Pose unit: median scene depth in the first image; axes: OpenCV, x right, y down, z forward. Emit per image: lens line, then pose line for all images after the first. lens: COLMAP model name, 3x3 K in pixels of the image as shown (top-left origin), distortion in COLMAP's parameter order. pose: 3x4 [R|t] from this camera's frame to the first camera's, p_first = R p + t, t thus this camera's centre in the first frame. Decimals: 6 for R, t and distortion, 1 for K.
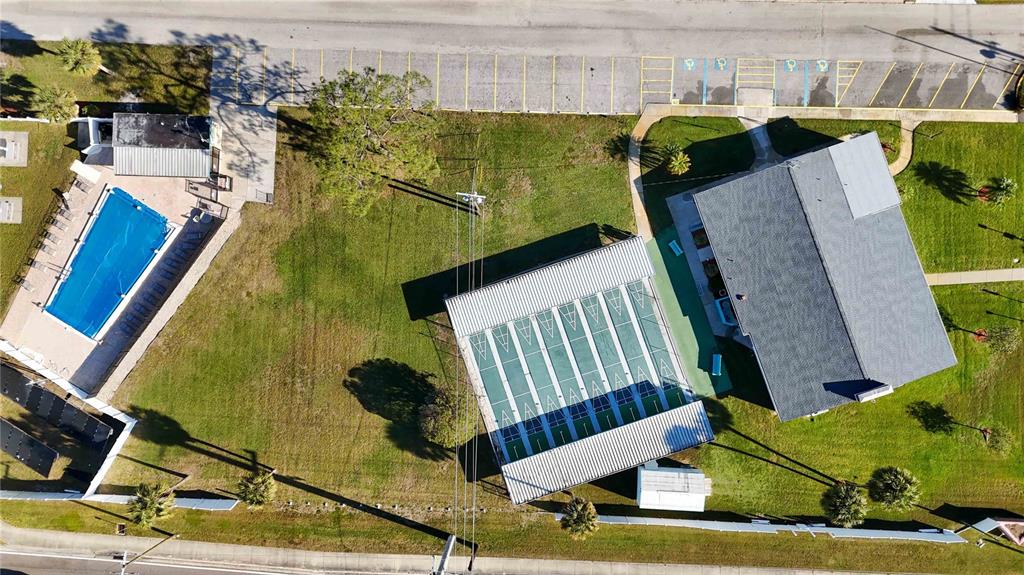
lens RADIAL K [[749.0, 0, 510.2], [0, 749.0, 289.1], [0, 0, 1]] dist [0.073780, -0.065635]
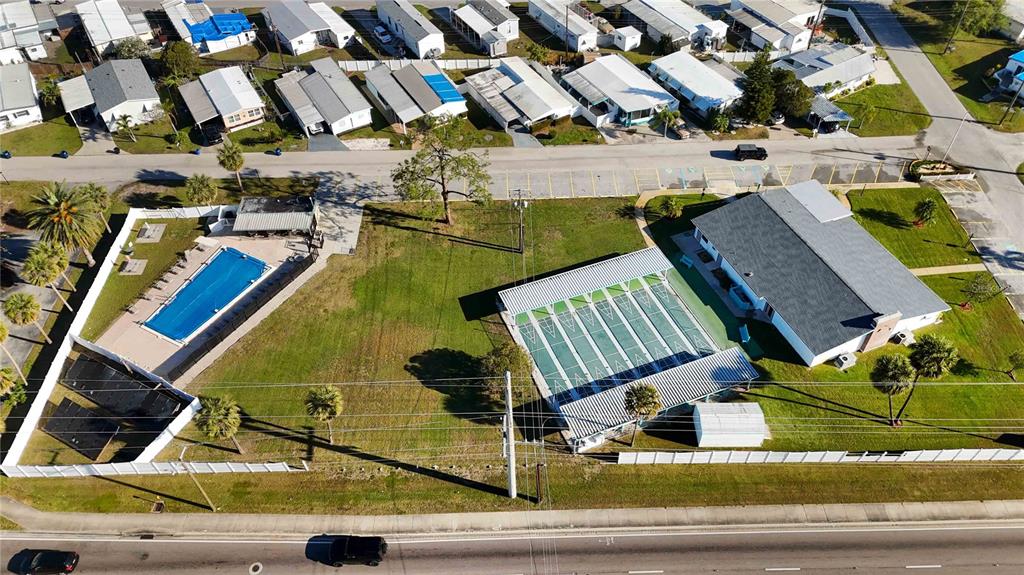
lens RADIAL K [[749.0, 0, 510.2], [0, 749.0, 289.1], [0, 0, 1]] dist [0.073780, -0.065635]
pose [[0.998996, -0.030643, 0.032688, -0.102760], [0.044642, 0.742857, -0.667960, 0.764469], [-0.003814, 0.668748, 0.743479, 0.128551]]
